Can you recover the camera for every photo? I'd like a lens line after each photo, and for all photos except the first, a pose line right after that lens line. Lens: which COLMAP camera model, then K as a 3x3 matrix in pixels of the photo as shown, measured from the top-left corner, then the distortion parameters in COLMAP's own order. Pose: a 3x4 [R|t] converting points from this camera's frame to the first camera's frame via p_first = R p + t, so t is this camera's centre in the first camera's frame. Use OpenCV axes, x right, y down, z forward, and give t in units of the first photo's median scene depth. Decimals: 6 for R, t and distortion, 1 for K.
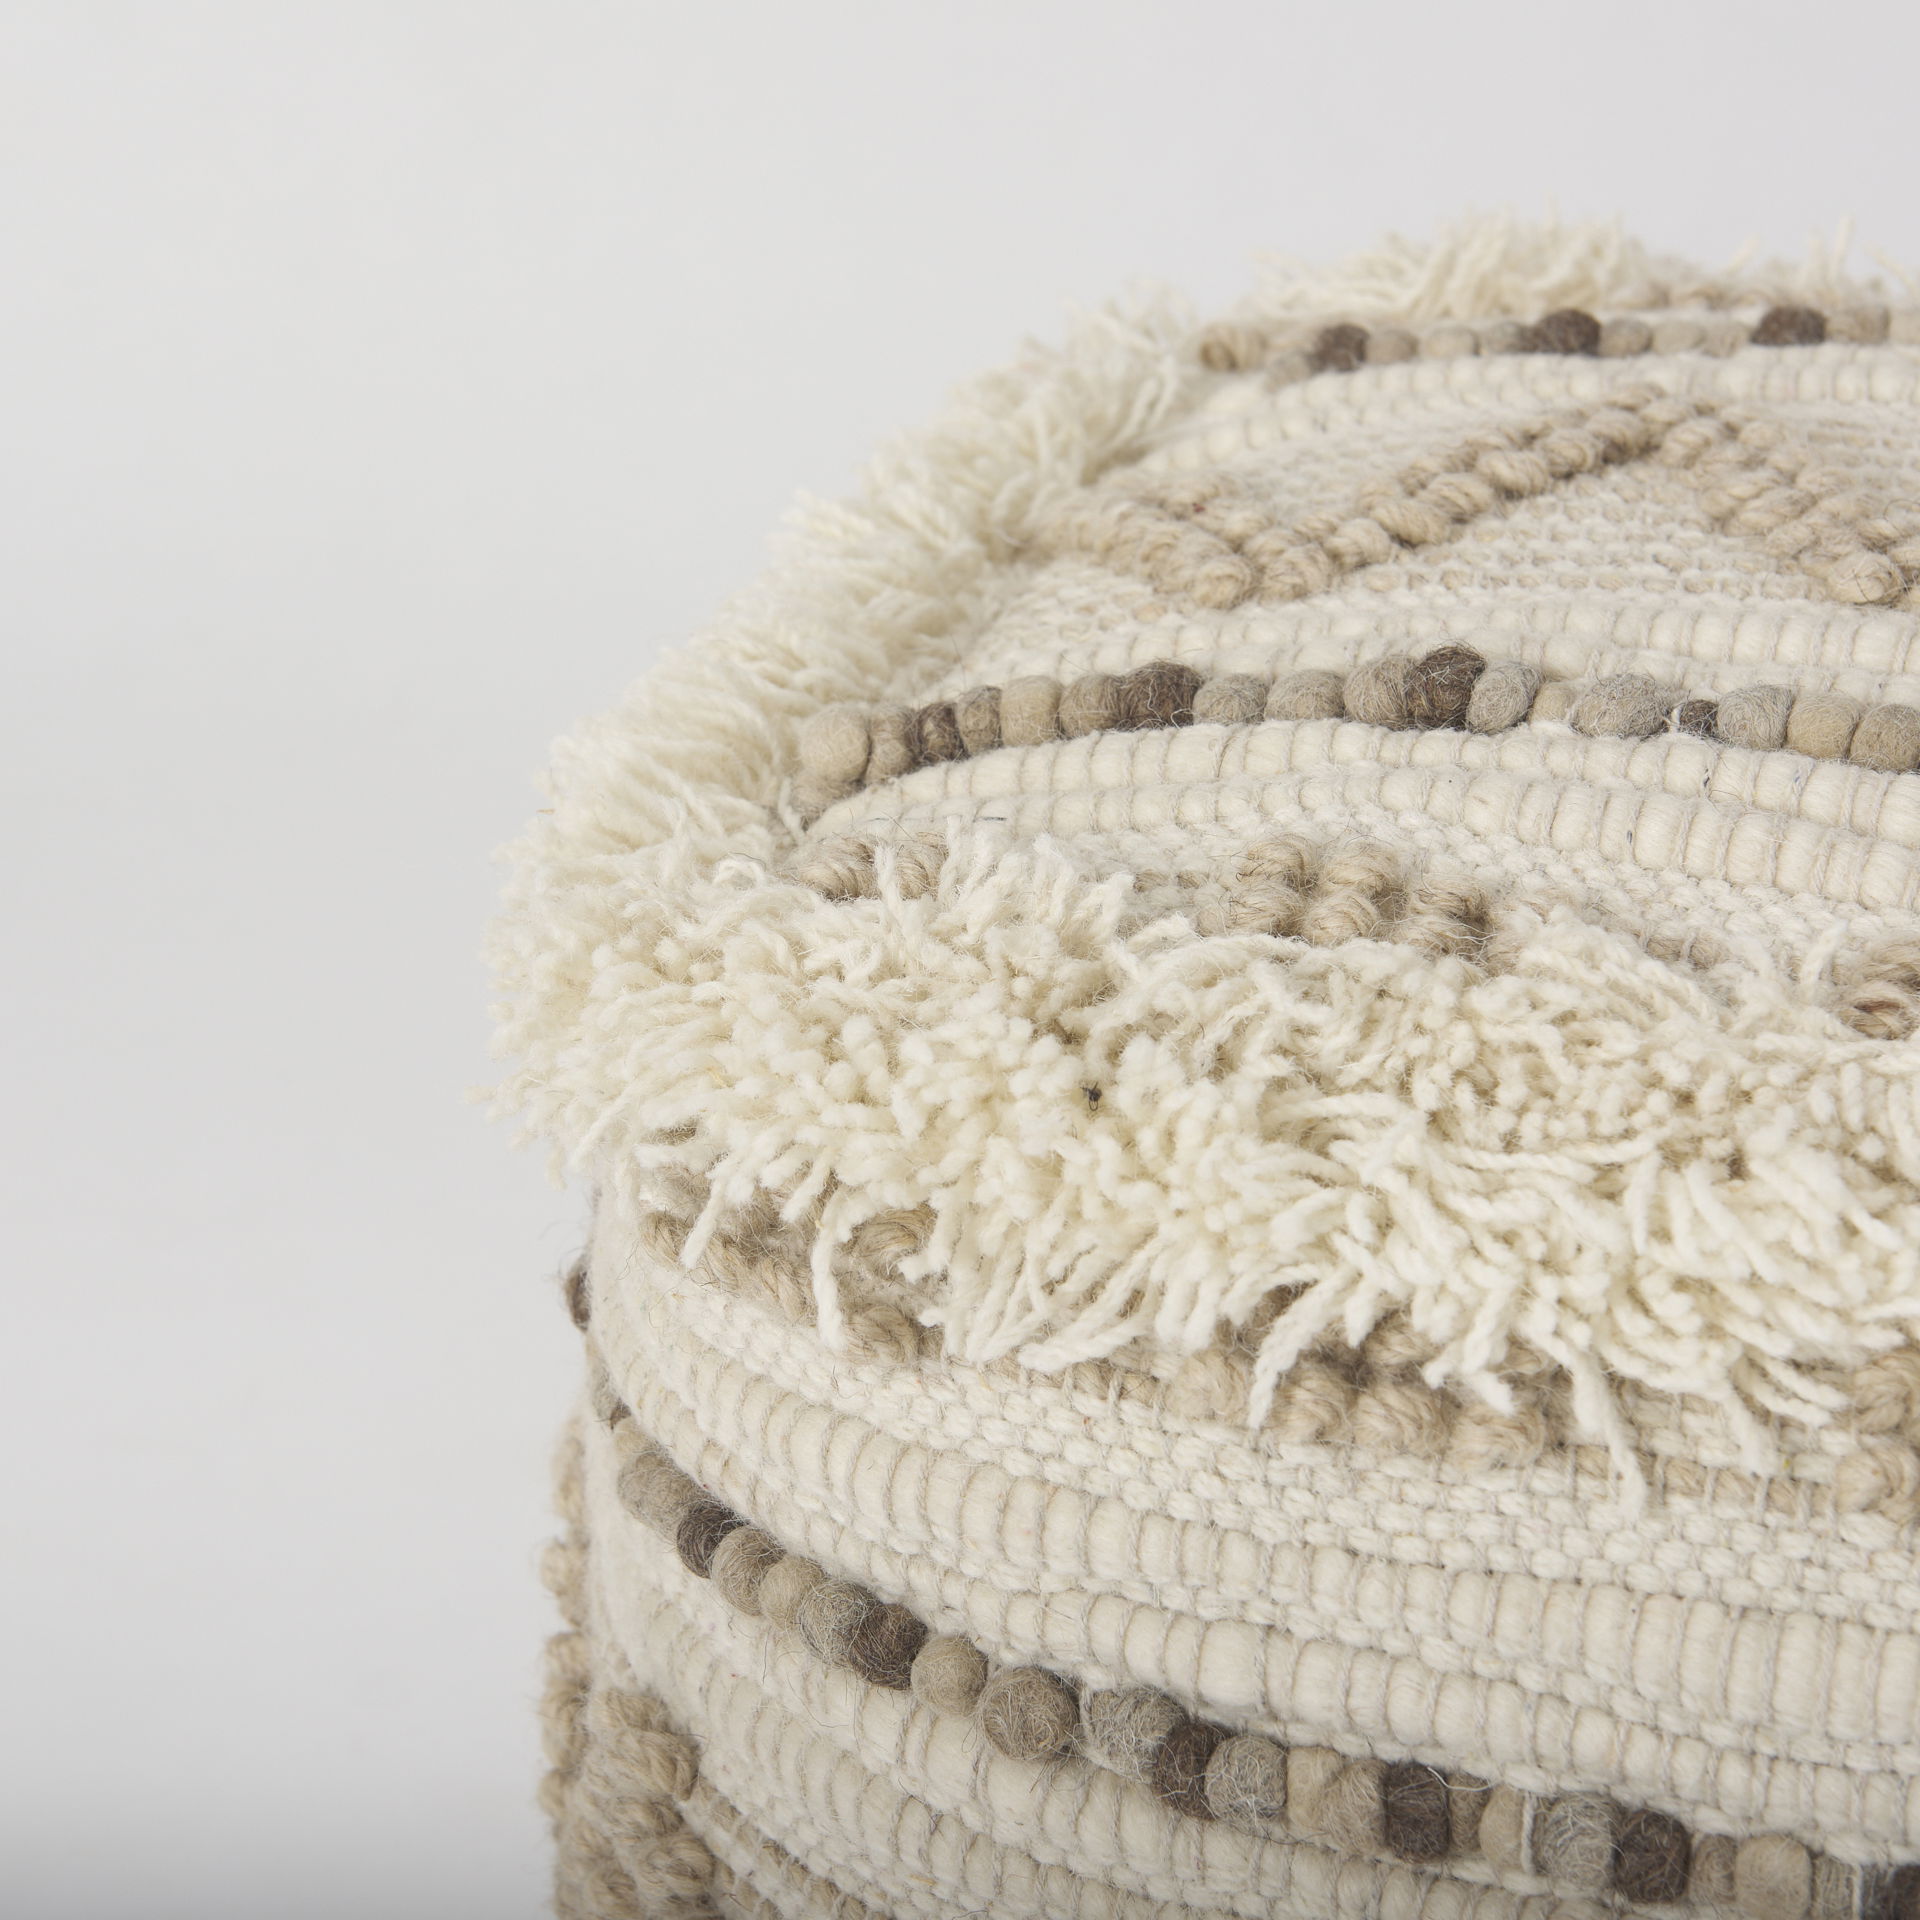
lens RADIAL K [[3717.9, 0, 961.5], [0, 3717.9, 960.4], [0, 0, 1]] dist [-0.002085, 0.000000]
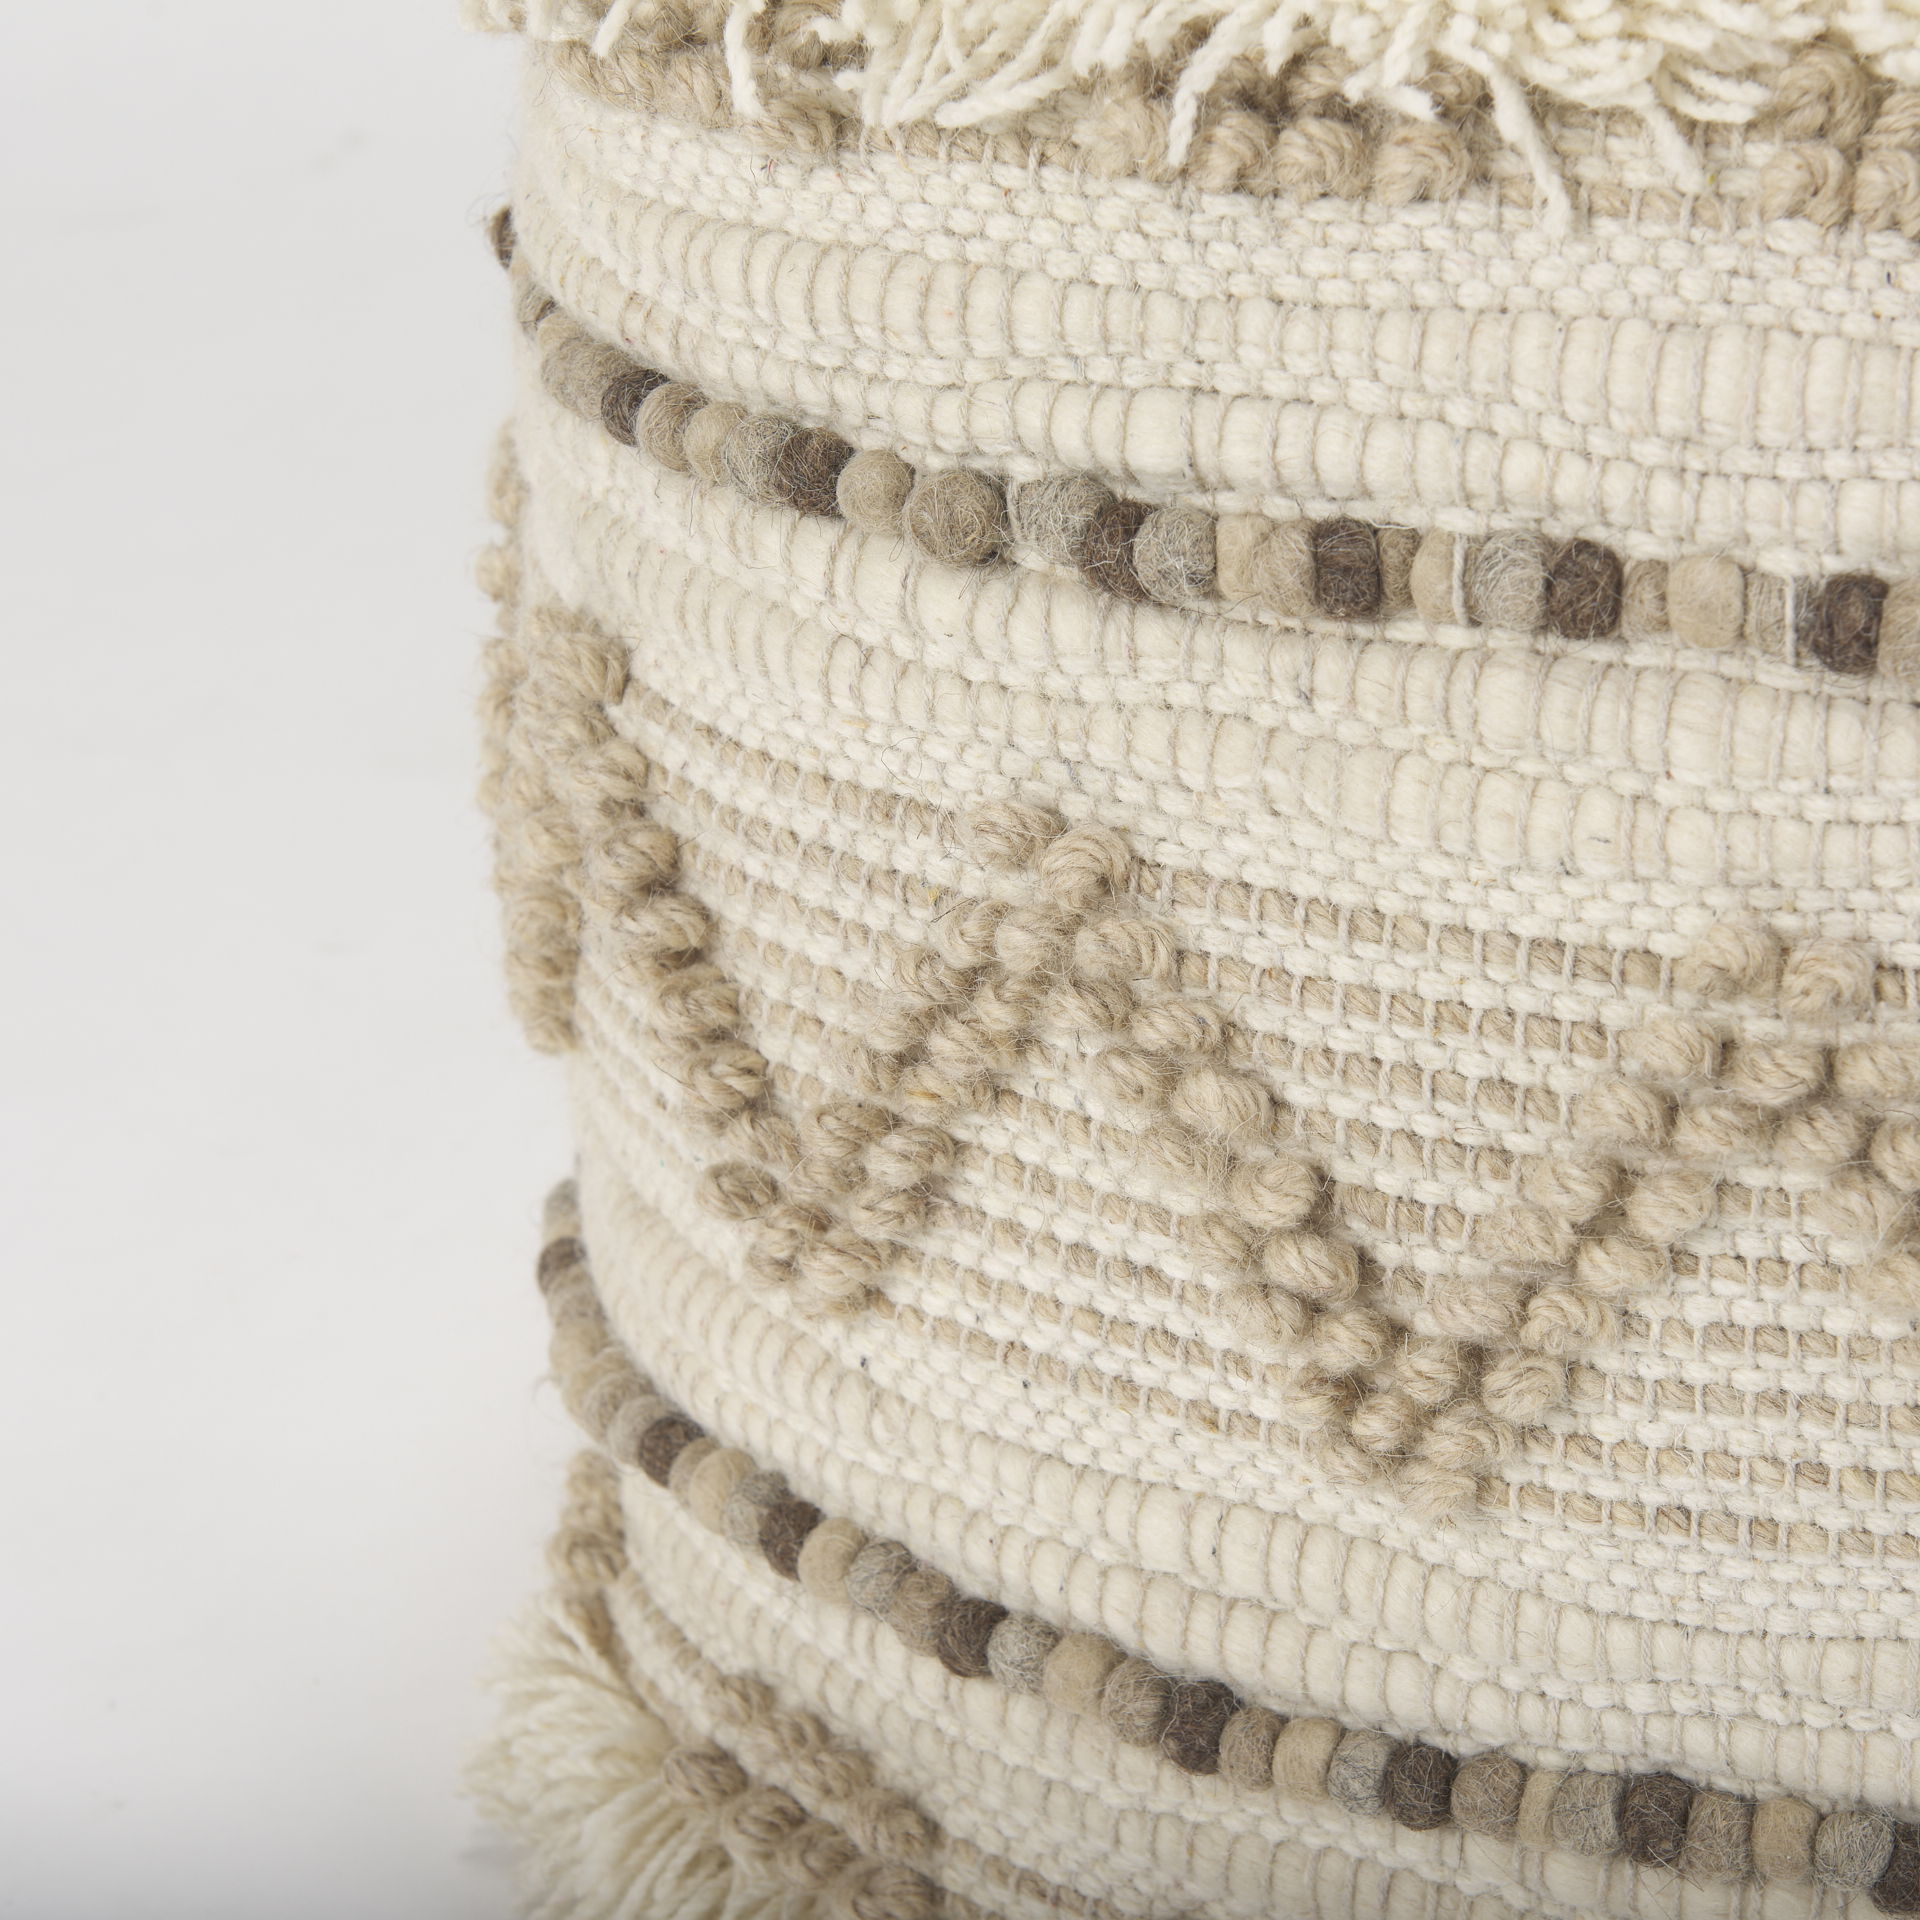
lens RADIAL K [[3717.9, 0, 1077.4], [0, 3717.9, 943.0], [0, 0, 1]] dist [-0.002085, 0.000000]
pose [[0.999548, -0.017740, 0.024281, 0.024885], [0.017767, 0.999842, -0.000924, 0.325782], [-0.024261, 0.001355, 0.999705, 0.015158]]
